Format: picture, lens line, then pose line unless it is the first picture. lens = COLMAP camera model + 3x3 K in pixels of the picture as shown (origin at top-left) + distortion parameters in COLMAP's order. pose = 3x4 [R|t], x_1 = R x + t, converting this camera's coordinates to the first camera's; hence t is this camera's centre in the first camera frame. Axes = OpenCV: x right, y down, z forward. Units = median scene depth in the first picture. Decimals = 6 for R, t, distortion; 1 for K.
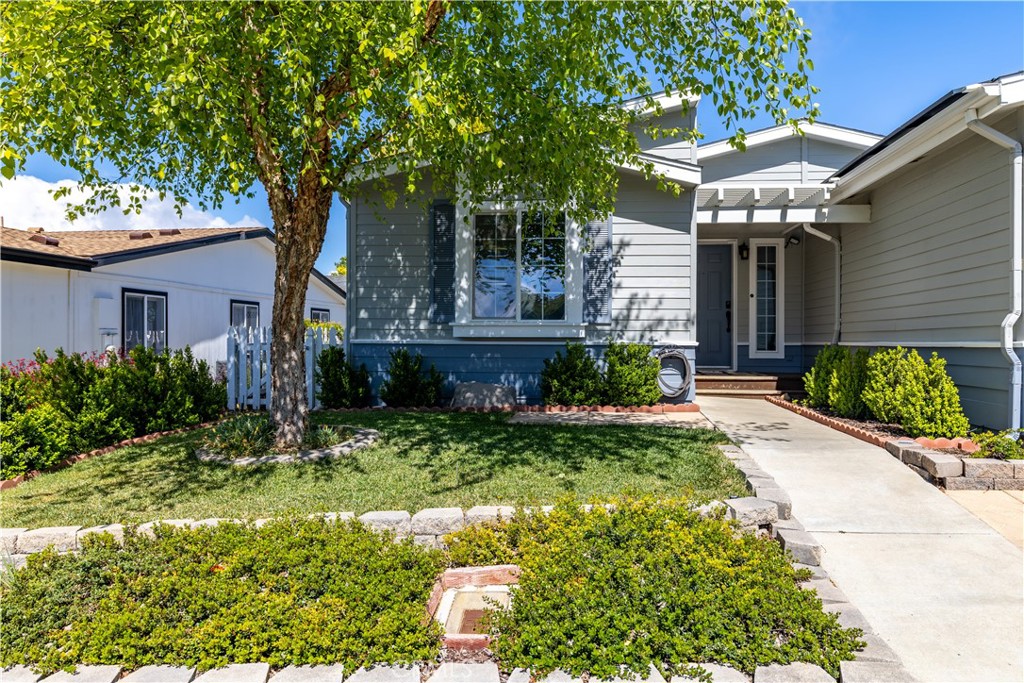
lens RADIAL K [[778.9, 0, 512.0], [0, 778.9, 341.5], [0, 0, 1]] dist [0.002988, 0.001205]
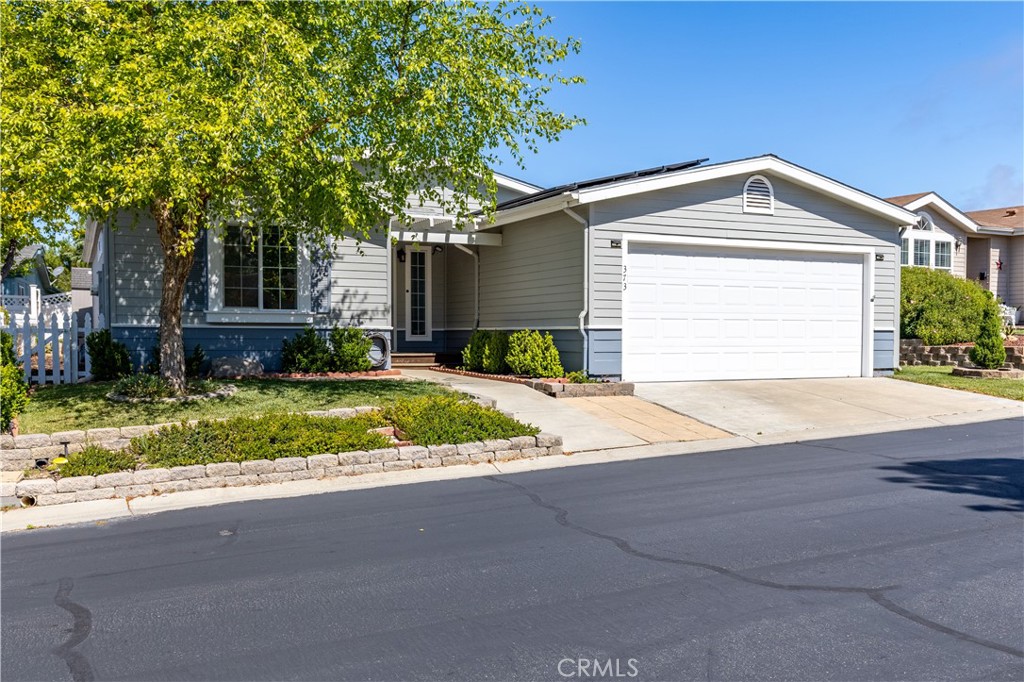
lens RADIAL K [[941.0, 0, 512.0], [0, 941.0, 341.0], [0, 0, 1]] dist [0.002110, 0.001347]
pose [[0.878075, -0.002027, 0.478518, -0.382169], [-0.002879, 0.999951, 0.009520, 0.009586], [-0.478514, -0.009737, 0.878026, -0.584052]]
